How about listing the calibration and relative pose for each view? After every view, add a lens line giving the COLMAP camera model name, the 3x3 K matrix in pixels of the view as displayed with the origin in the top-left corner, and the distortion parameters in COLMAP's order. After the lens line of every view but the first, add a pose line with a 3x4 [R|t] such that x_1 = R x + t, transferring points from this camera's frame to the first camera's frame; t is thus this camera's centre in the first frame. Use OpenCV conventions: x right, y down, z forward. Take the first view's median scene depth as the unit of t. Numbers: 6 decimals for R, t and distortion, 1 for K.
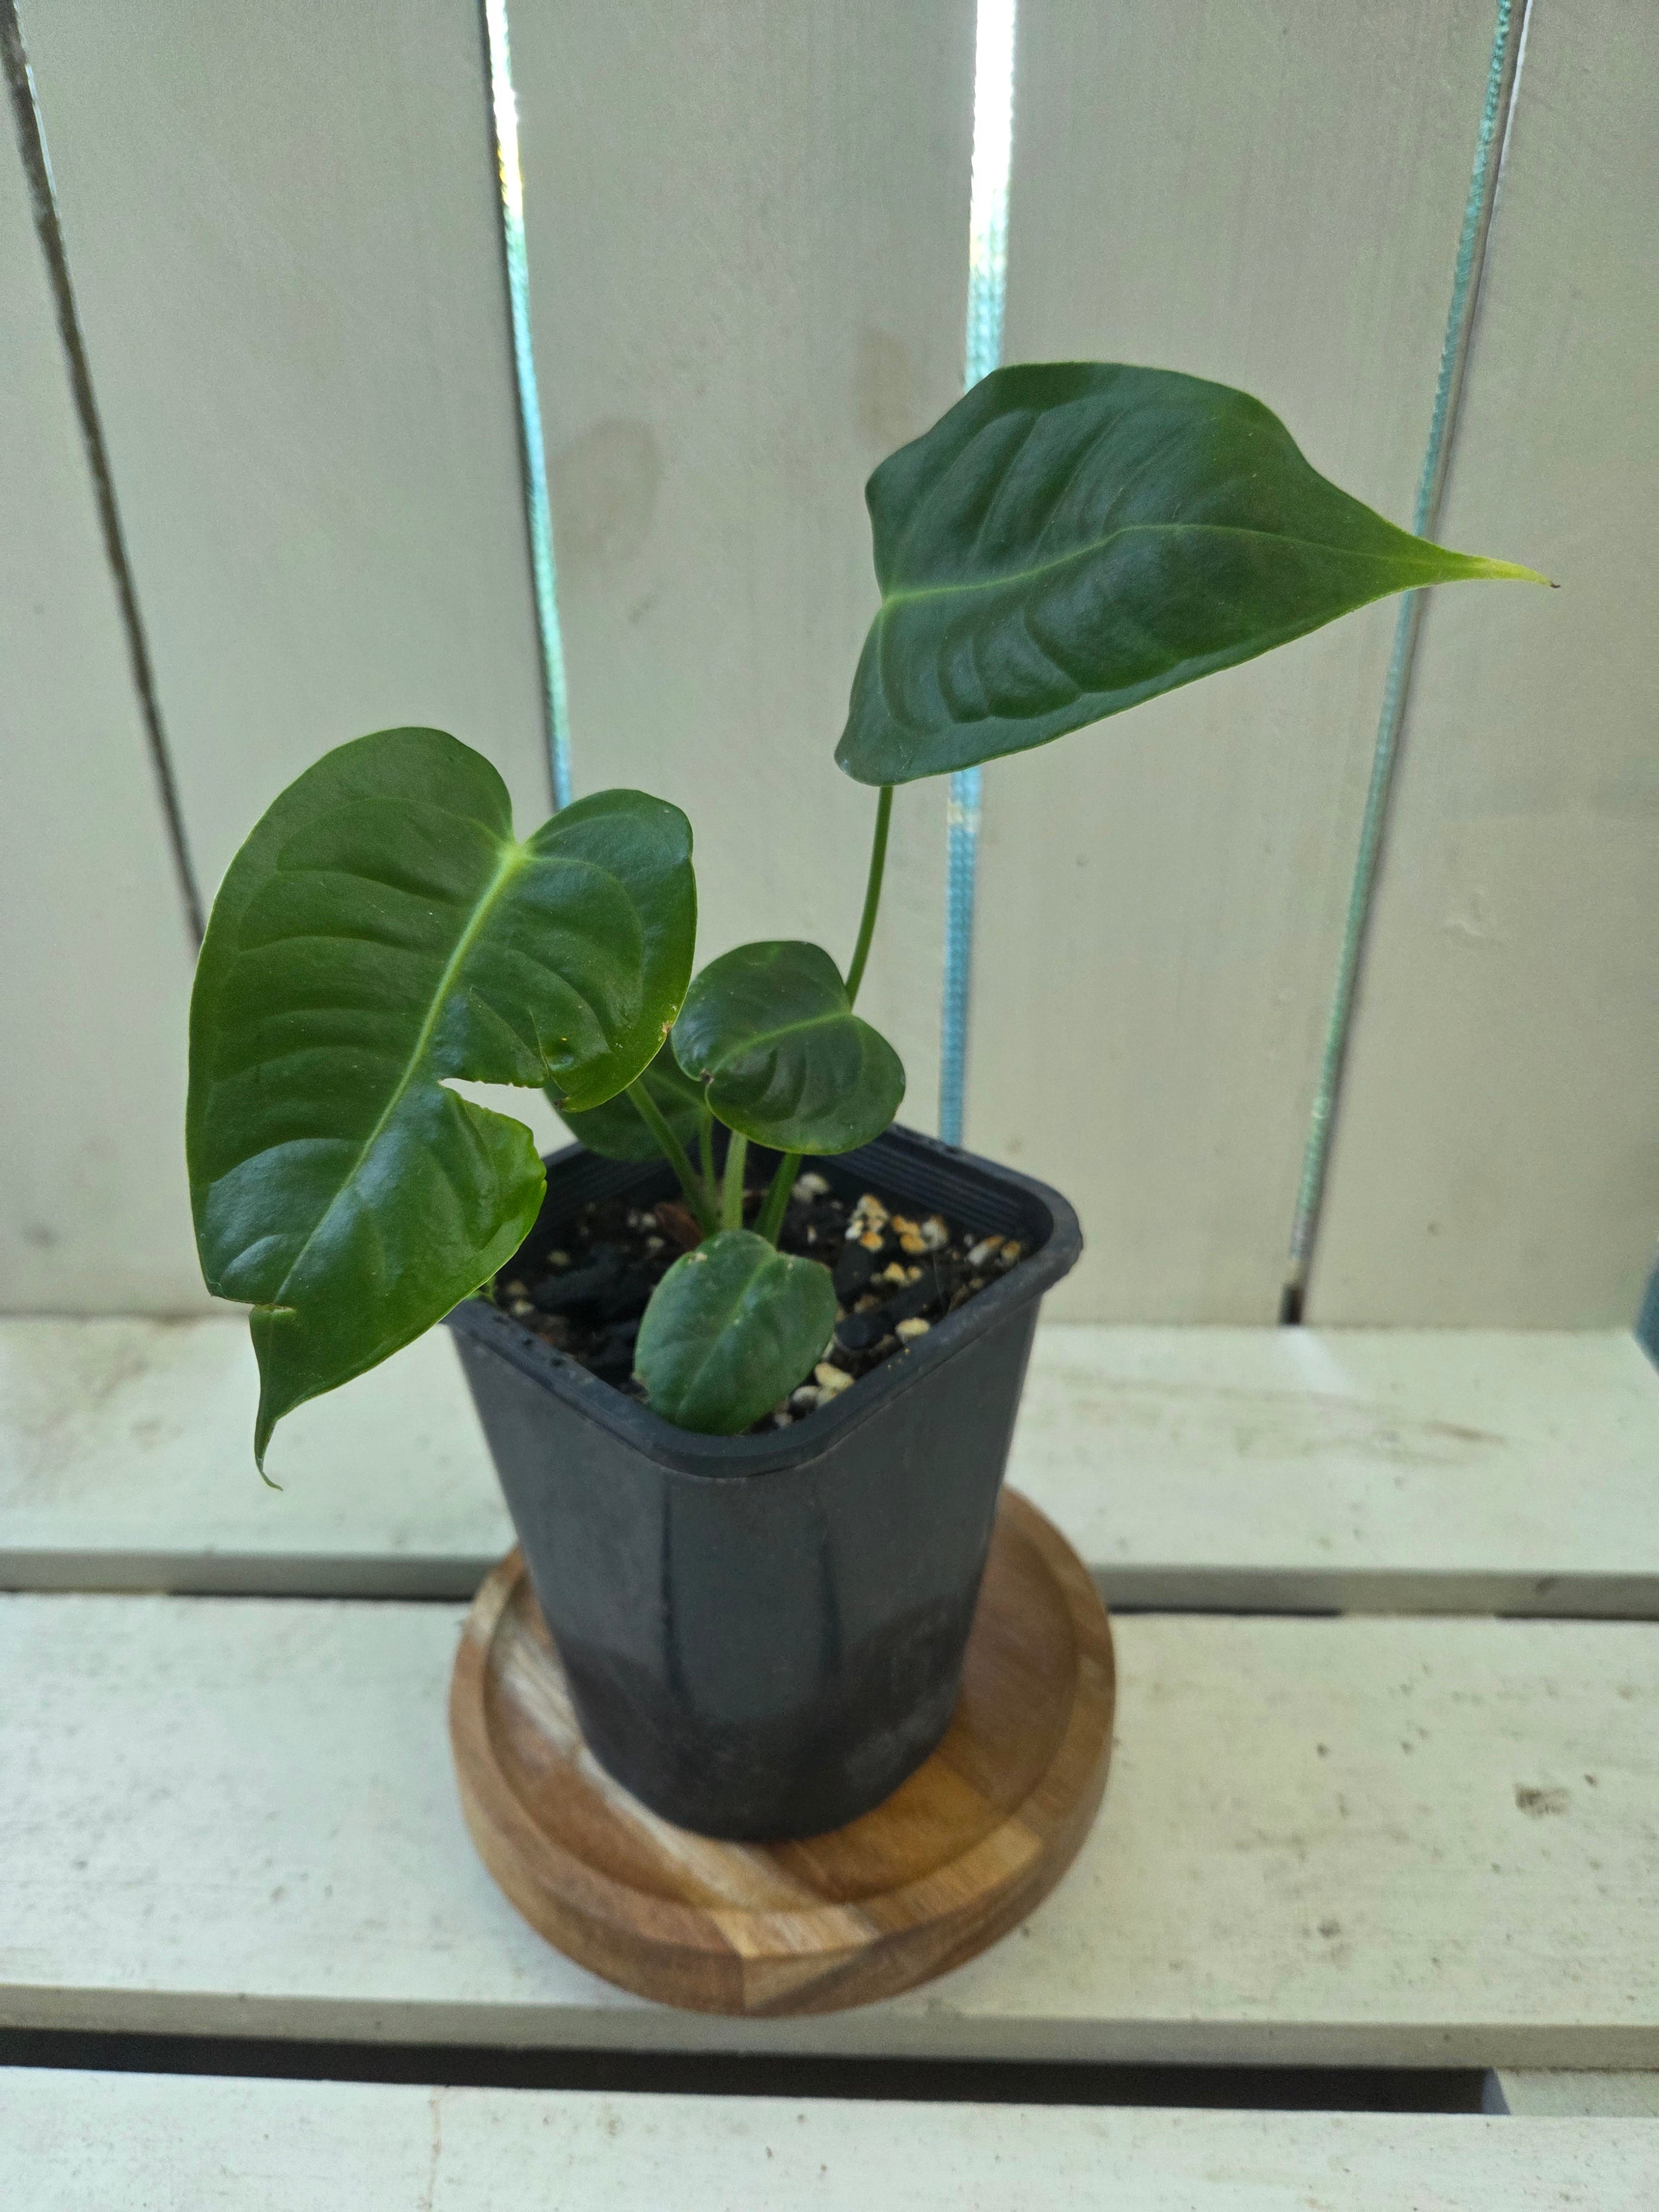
lens RADIAL K [[1602.7, 0, 870.9], [0, 1602.7, 1102.9], [0, 0, 1]] dist [-0.003573, -0.049725]
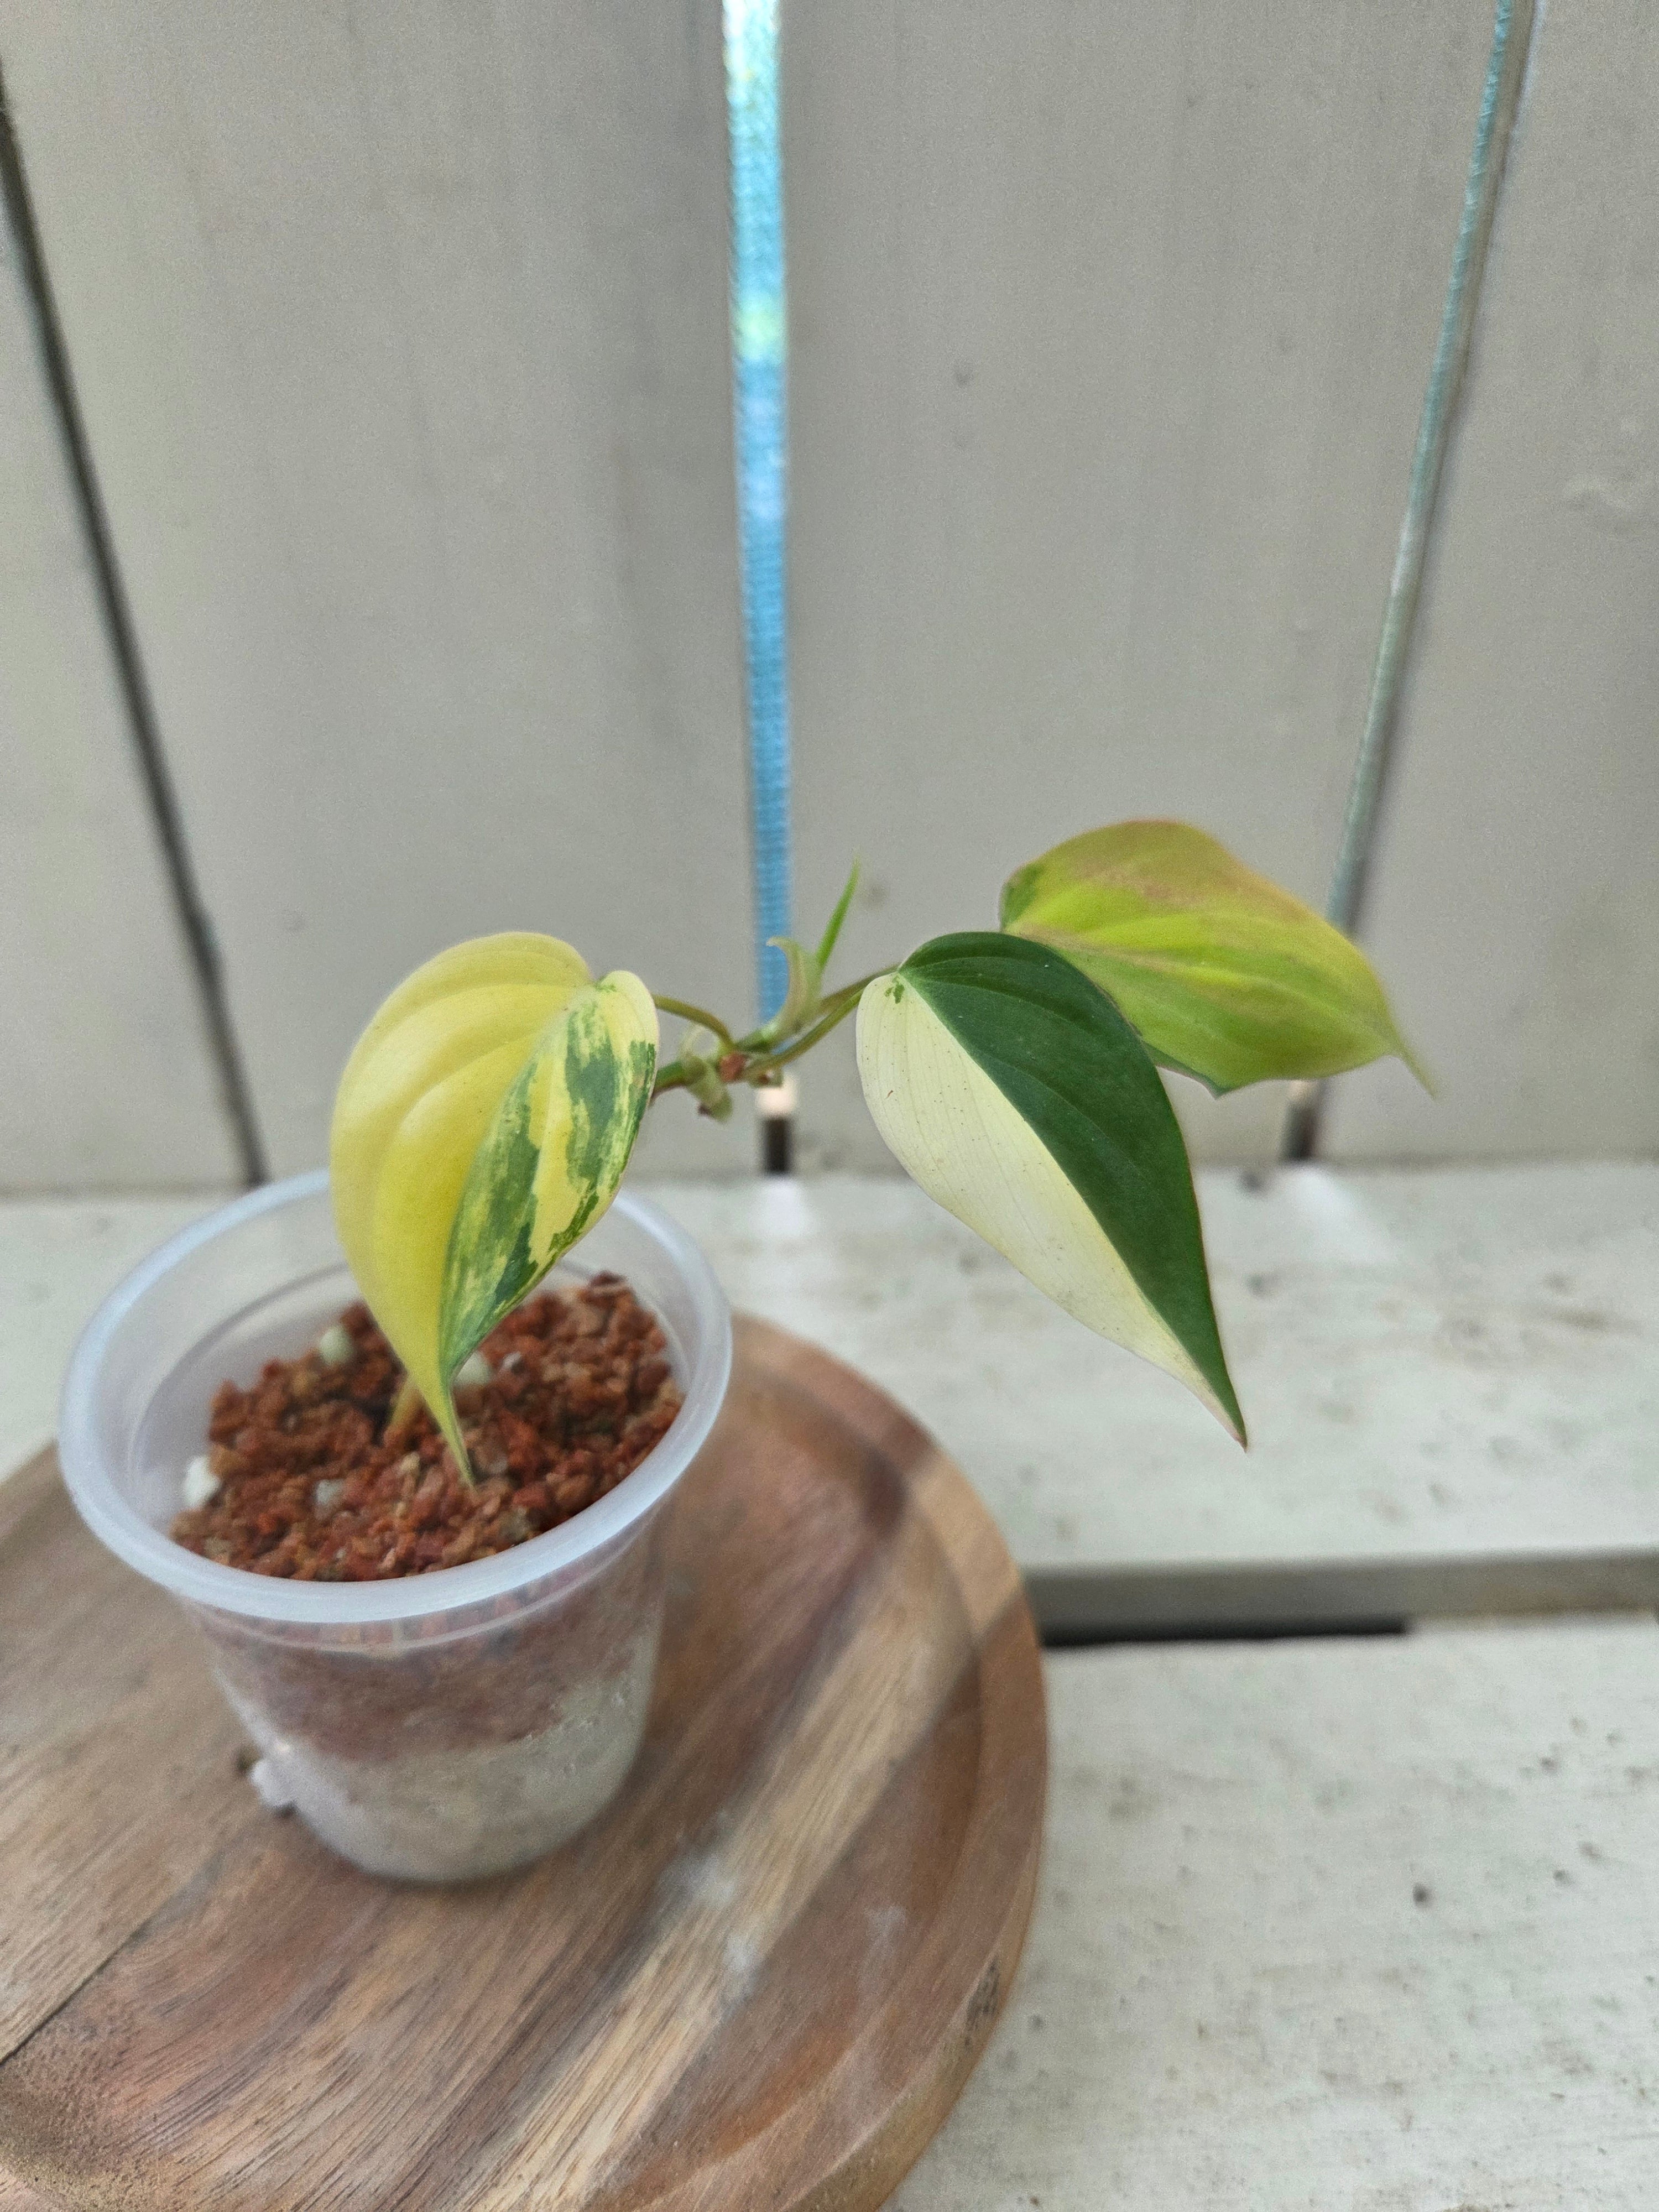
lens RADIAL K [[1627.7, 0, 829.5], [0, 1627.7, 1106.0], [0, 0, 1]] dist [-0.005446, -0.058986]
pose [[0.998713, -0.036354, 0.035364, 0.065552], [0.033001, 0.995289, 0.091163, 0.068998], [-0.038512, -0.089878, 0.995208, 0.491048]]
